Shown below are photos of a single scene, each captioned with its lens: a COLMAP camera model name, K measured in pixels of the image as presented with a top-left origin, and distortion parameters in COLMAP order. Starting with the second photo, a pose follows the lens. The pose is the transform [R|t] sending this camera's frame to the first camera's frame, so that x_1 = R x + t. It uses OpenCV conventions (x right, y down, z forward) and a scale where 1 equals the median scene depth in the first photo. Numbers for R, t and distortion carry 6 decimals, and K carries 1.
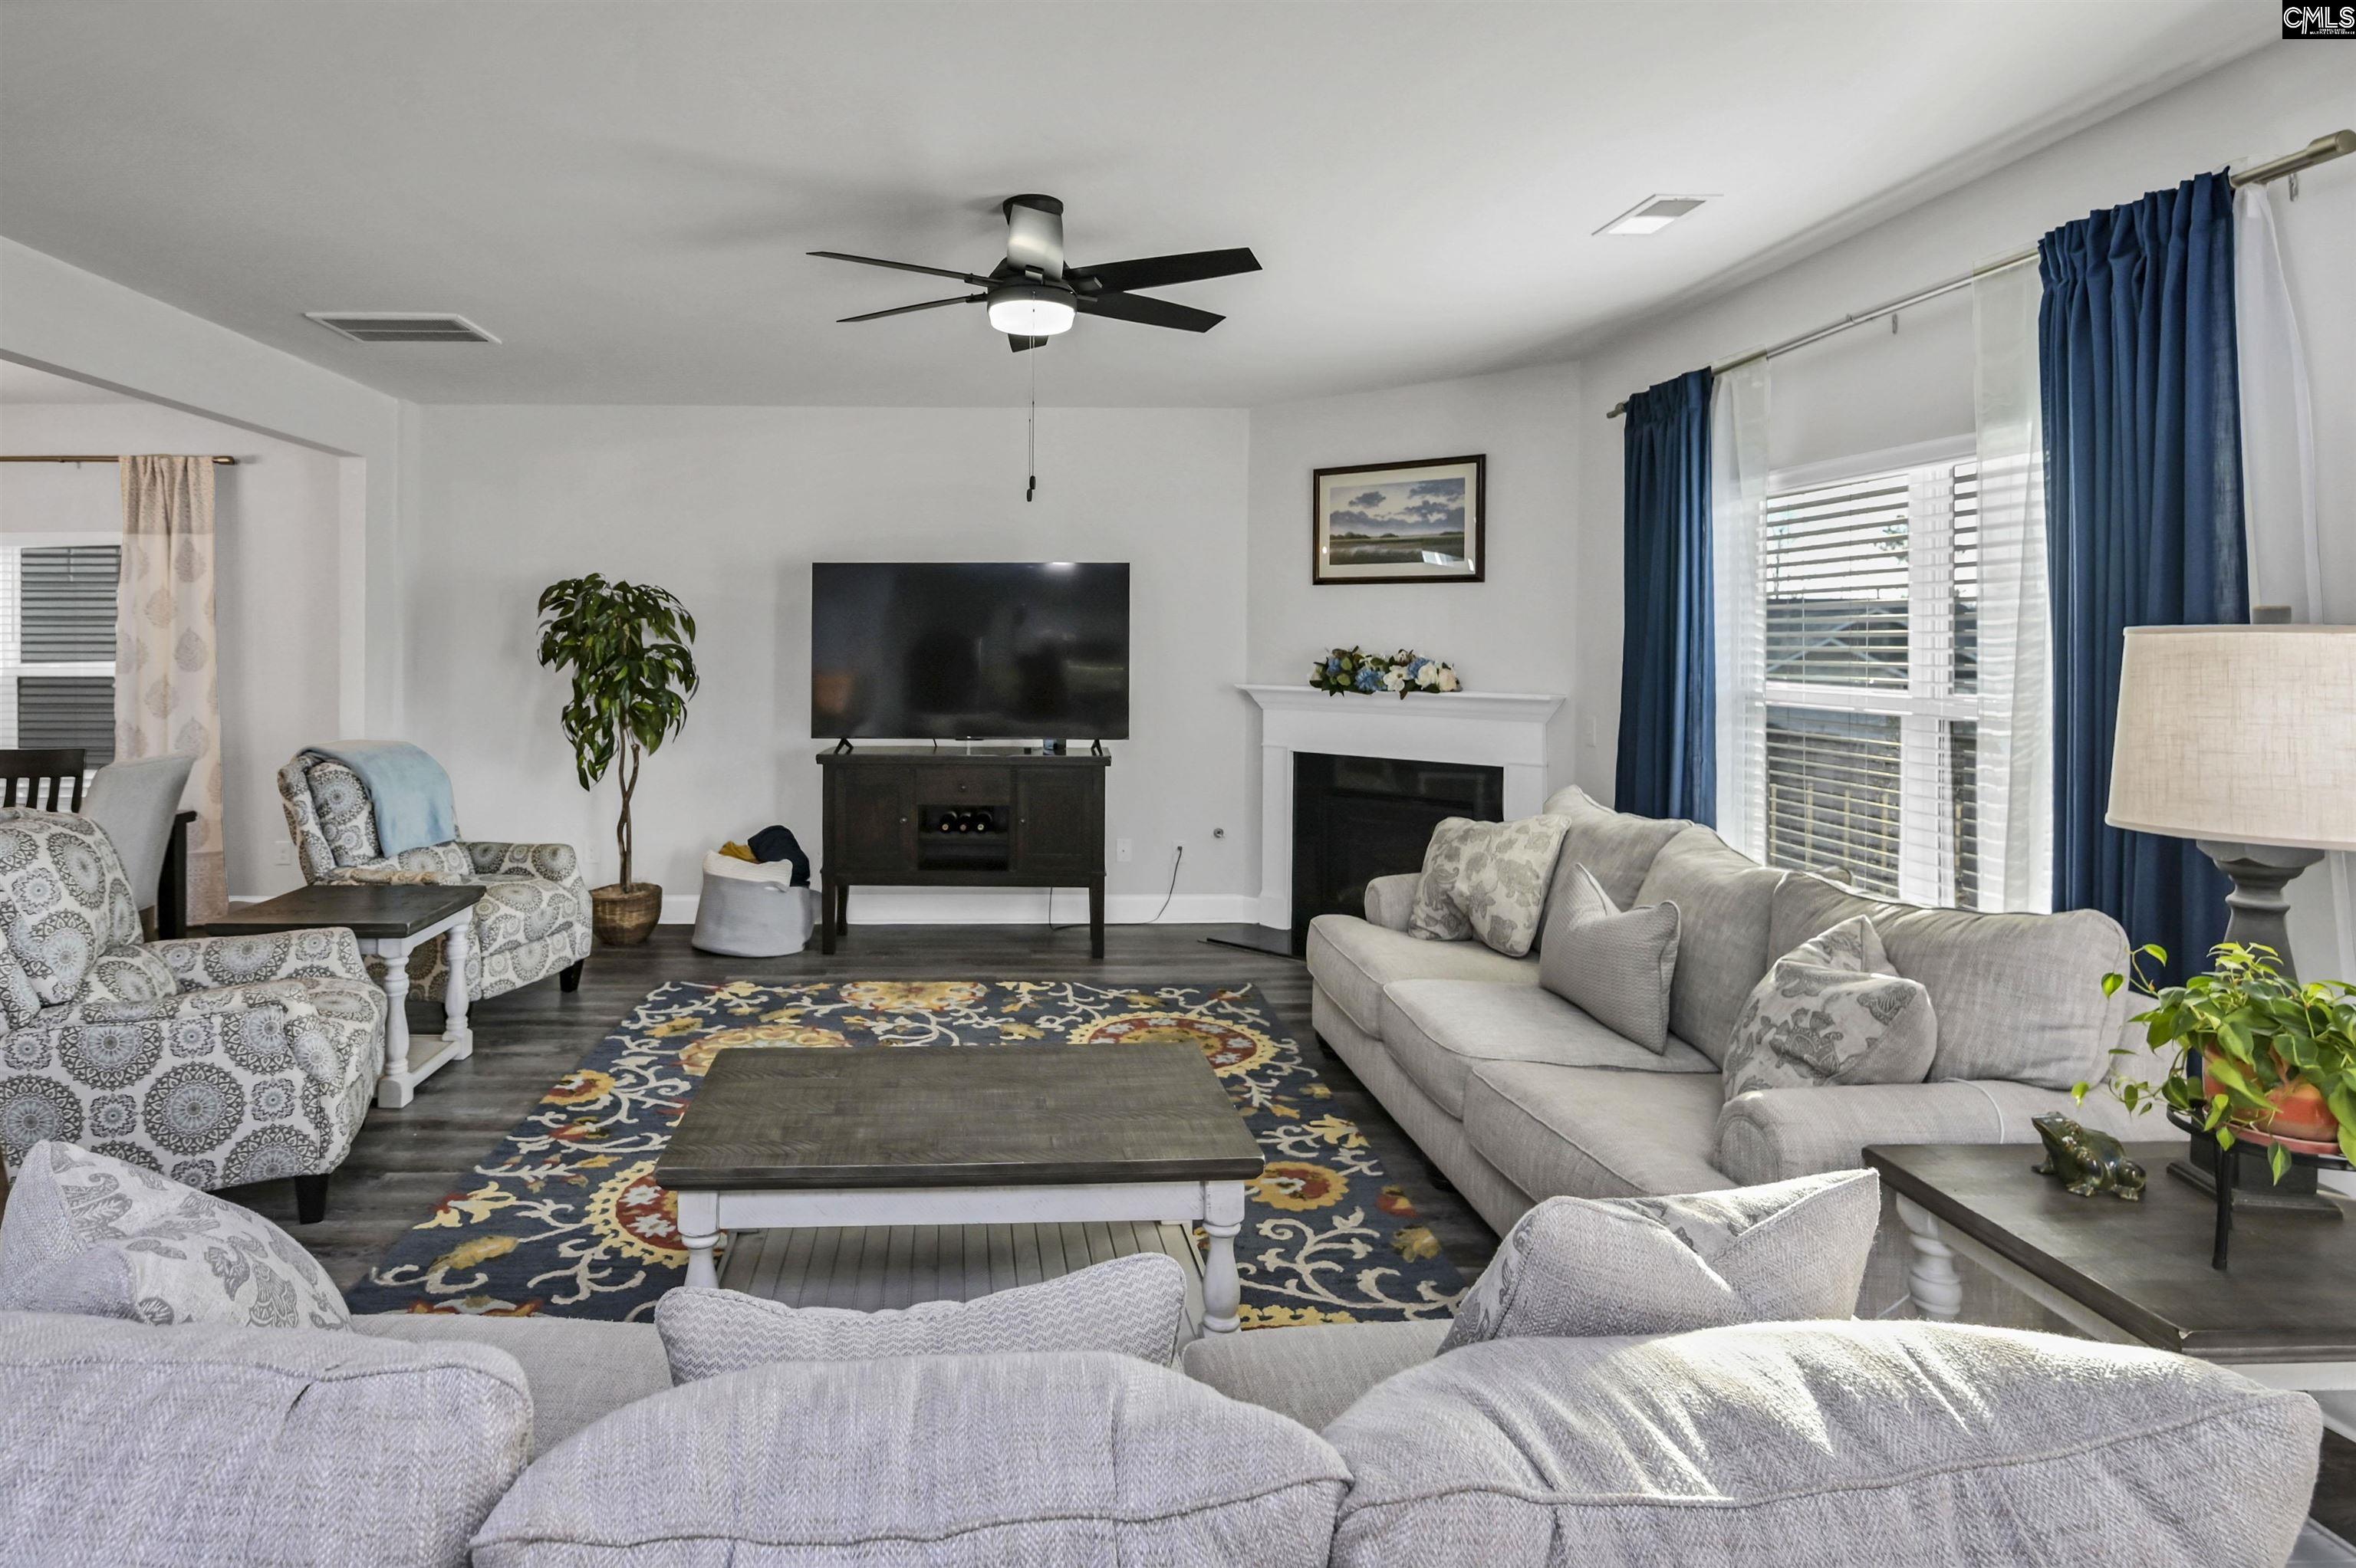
lens RADIAL K [[1264.6, 0, 1002.2], [0, 1264.6, 656.0], [0, 0, 1]] dist [-0.004948, -0.001564]
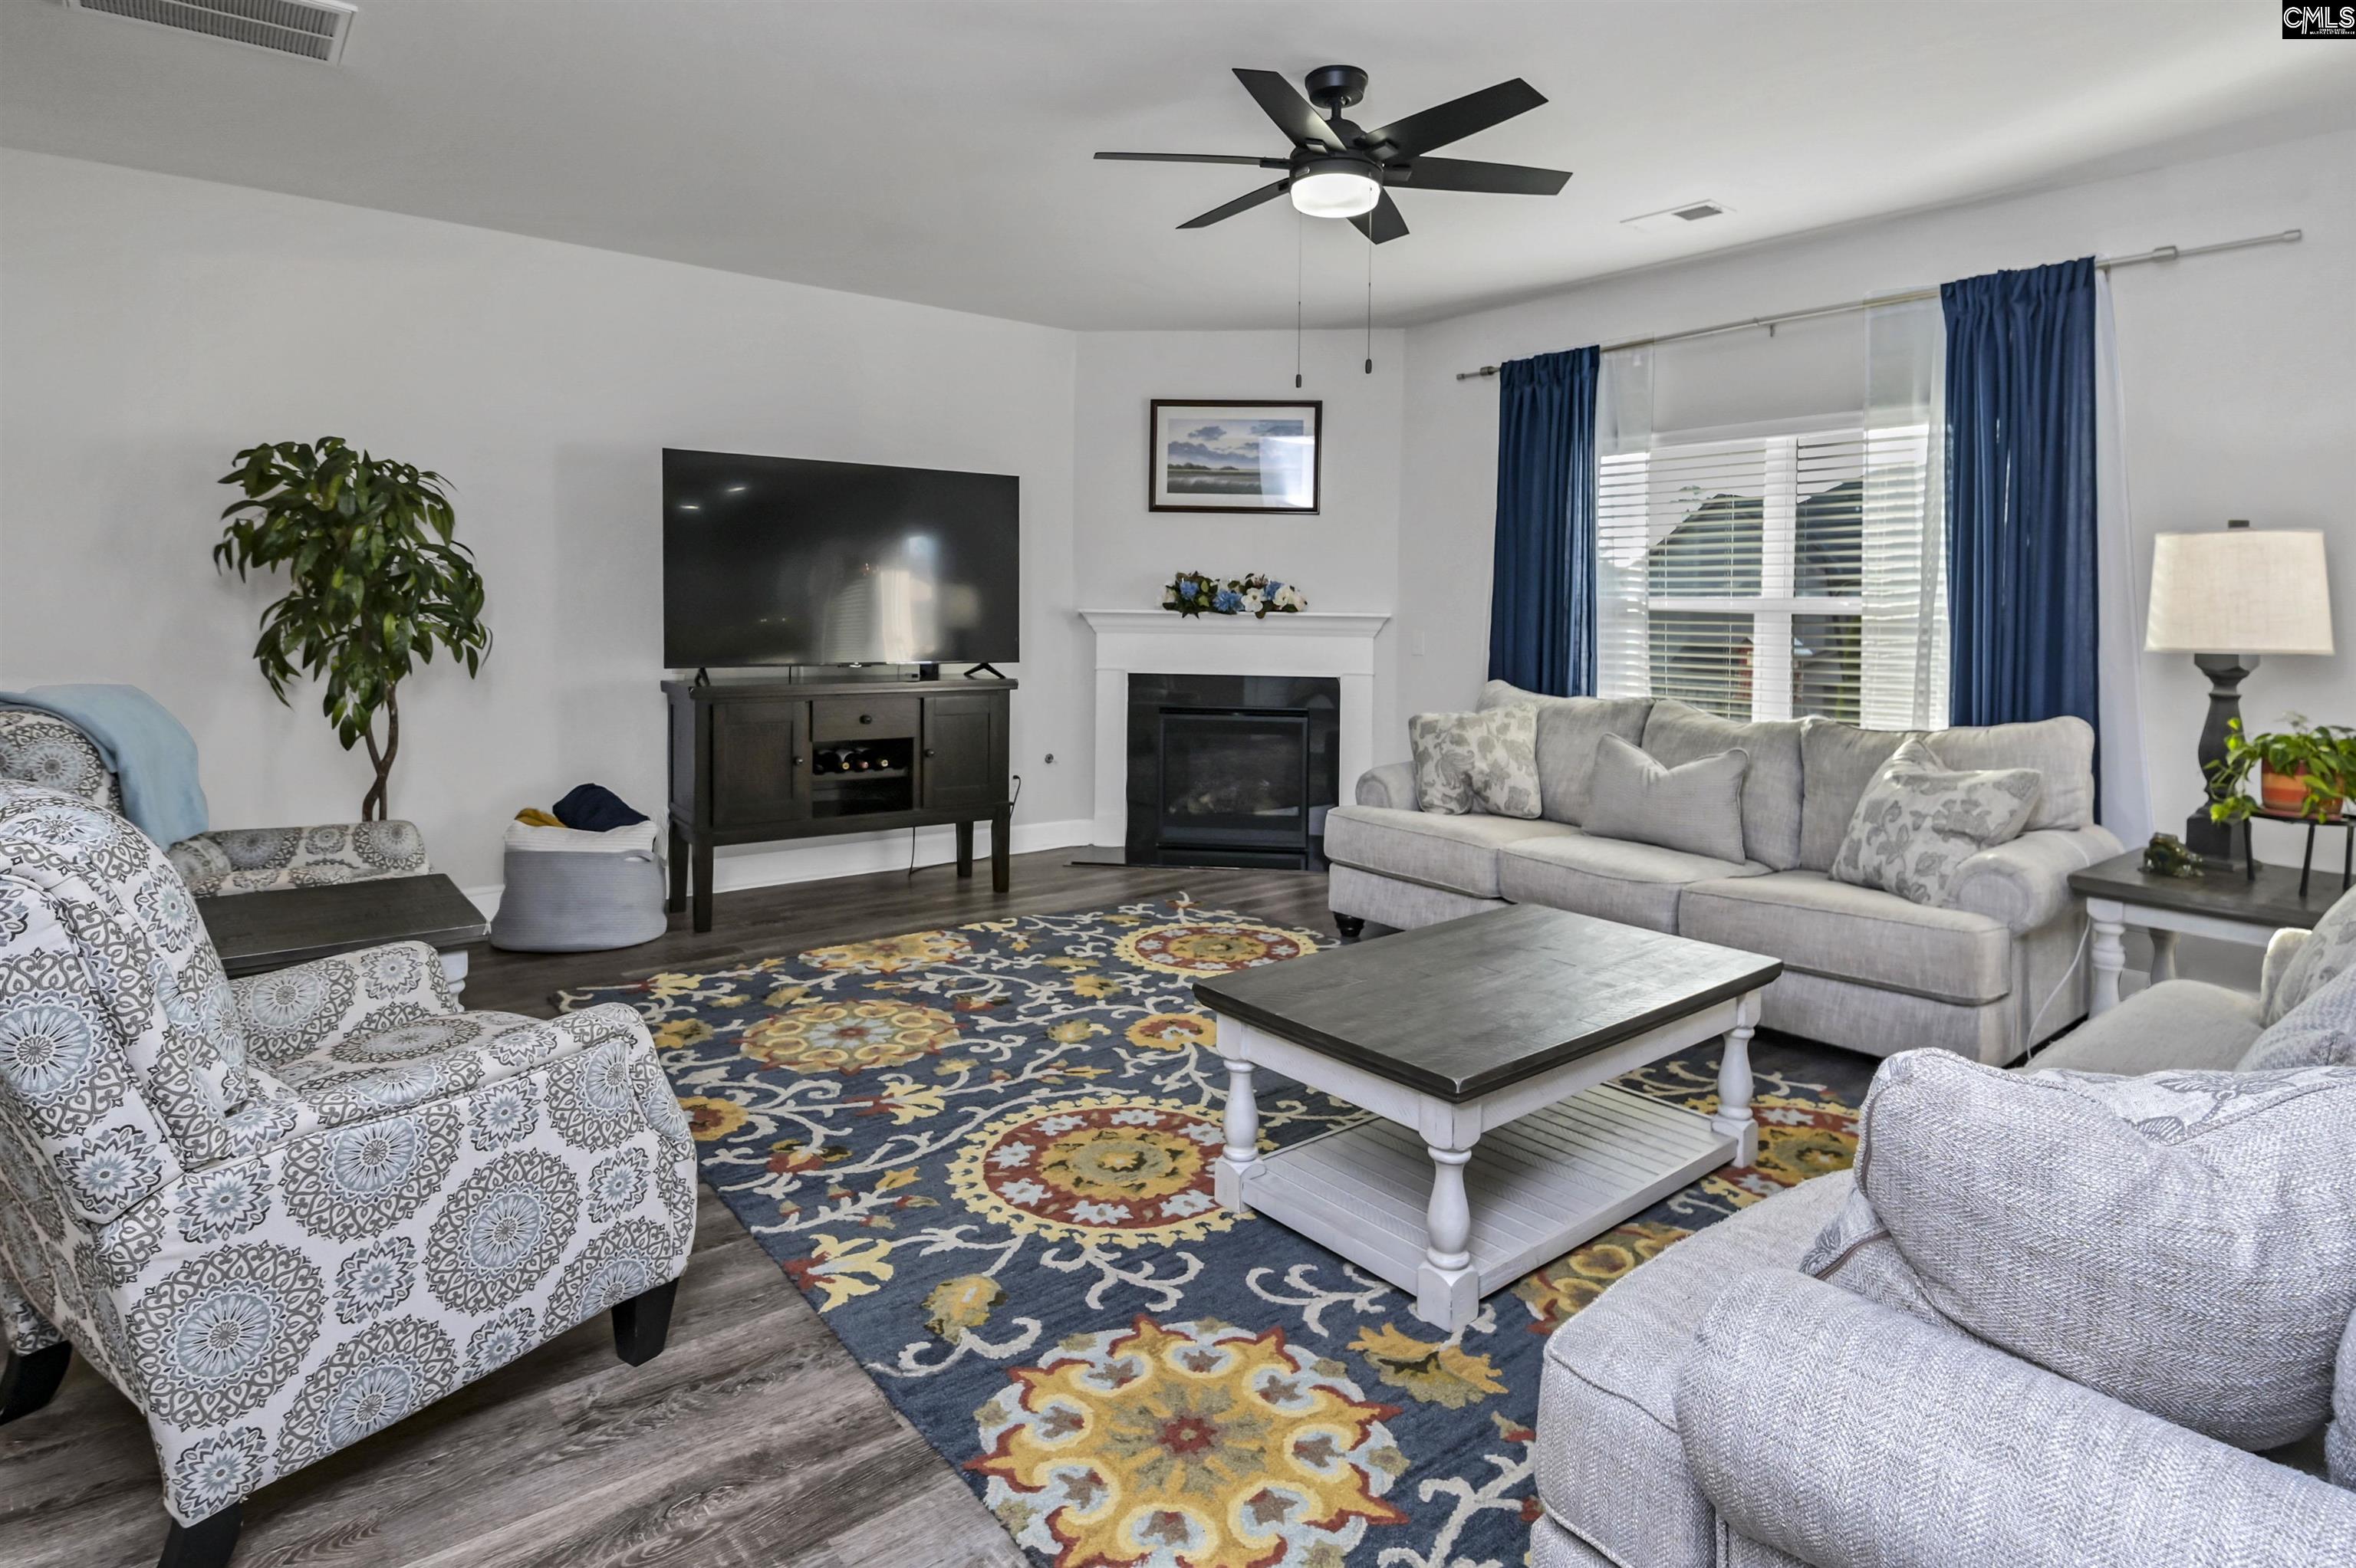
lens RADIAL K [[1267.8, 0, 1187.5], [0, 1267.8, 648.9], [0, 0, 1]] dist [0.002076, -0.002540]
pose [[0.792212, -0.012189, 0.610124, -0.569714], [-0.003279, 0.999701, 0.024229, 0.048307], [-0.610237, -0.021195, 0.791935, 0.245055]]
